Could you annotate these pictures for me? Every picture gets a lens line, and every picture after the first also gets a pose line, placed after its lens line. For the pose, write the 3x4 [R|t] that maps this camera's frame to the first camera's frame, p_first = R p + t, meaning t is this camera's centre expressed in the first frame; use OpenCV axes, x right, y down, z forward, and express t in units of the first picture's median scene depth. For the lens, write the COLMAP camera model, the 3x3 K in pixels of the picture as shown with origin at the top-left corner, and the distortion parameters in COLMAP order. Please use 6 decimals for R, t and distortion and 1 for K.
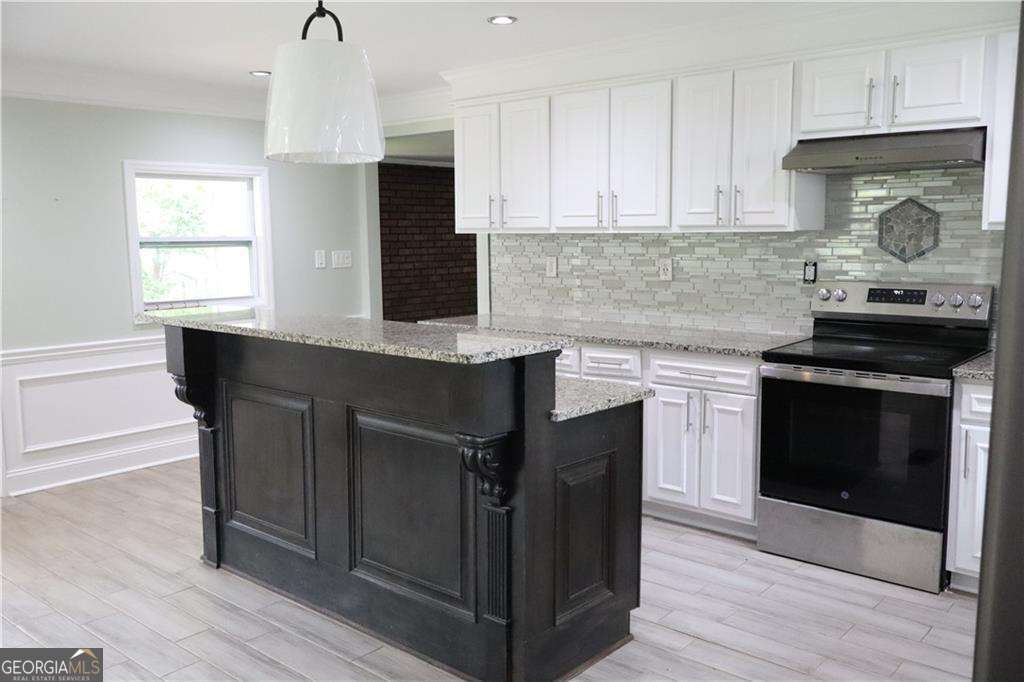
lens RADIAL K [[858.0, 0, 517.5], [0, 858.0, 339.8], [0, 0, 1]] dist [-0.002081, 0.020947]
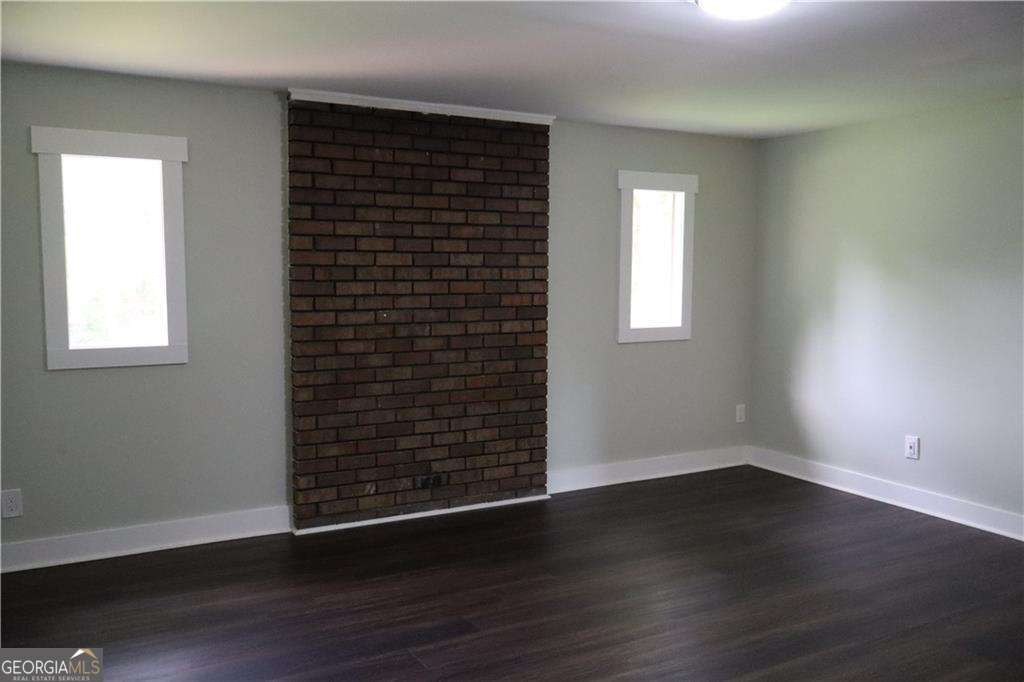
lens RADIAL K [[858.0, 0, 509.1], [0, 858.0, 341.3], [0, 0, 1]] dist [-0.002081, 0.020947]
pose [[0.939513, 0.041145, -0.340033, 0.199700], [-0.055821, 0.997879, -0.033488, -0.105807], [0.337934, 0.050444, 0.939817, 0.995097]]
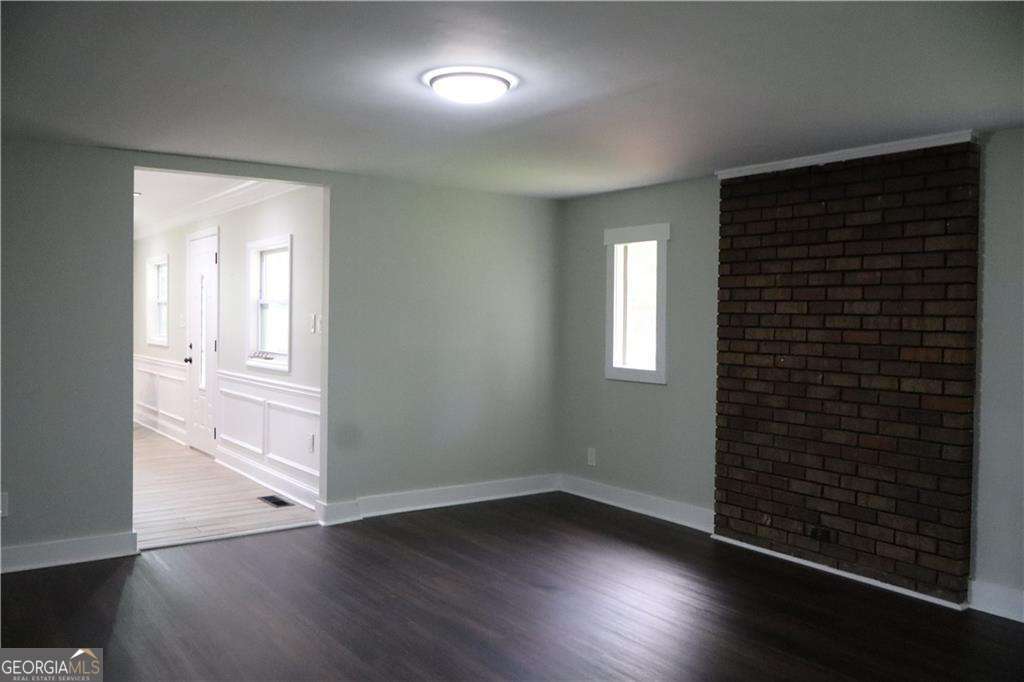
lens RADIAL K [[858.0, 0, 505.2], [0, 858.0, 333.6], [0, 0, 1]] dist [-0.002081, 0.020947]
pose [[-0.248170, 0.024023, -0.968419, 0.742901], [-0.139966, 0.988313, 0.060385, -0.194291], [0.958551, 0.150532, -0.241908, 1.682292]]
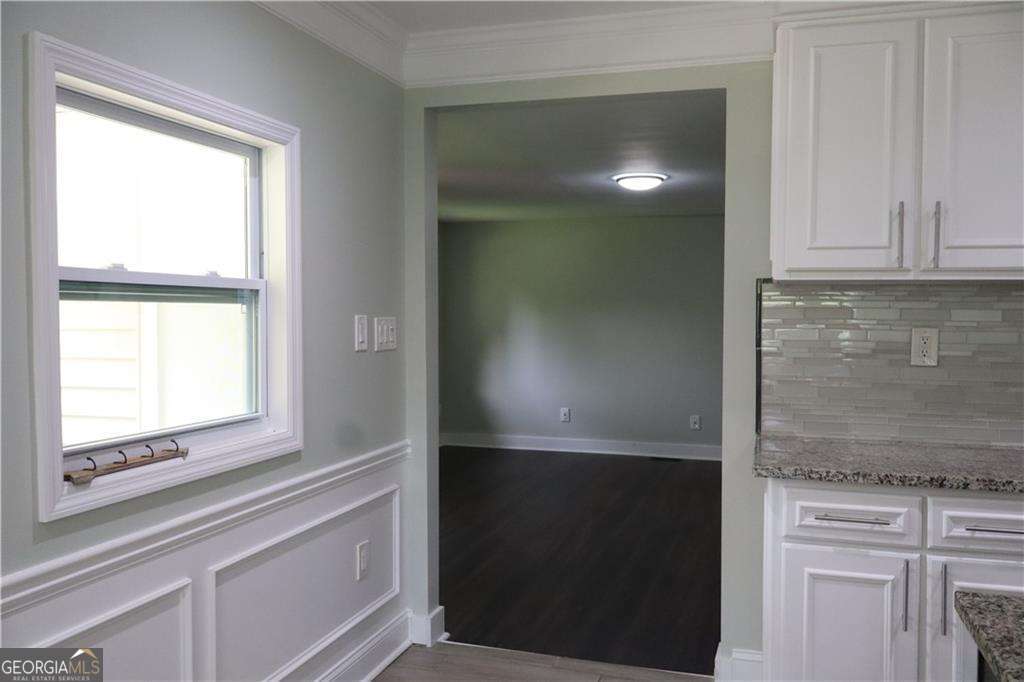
lens RADIAL K [[858.0, 0, 513.6], [0, 858.0, 336.6], [0, 0, 1]] dist [-0.002081, 0.020947]
pose [[0.920484, -0.003104, 0.390767, -0.380877], [0.040462, 0.995351, -0.087404, -0.056761], [-0.388679, 0.096265, 0.916330, 0.633862]]
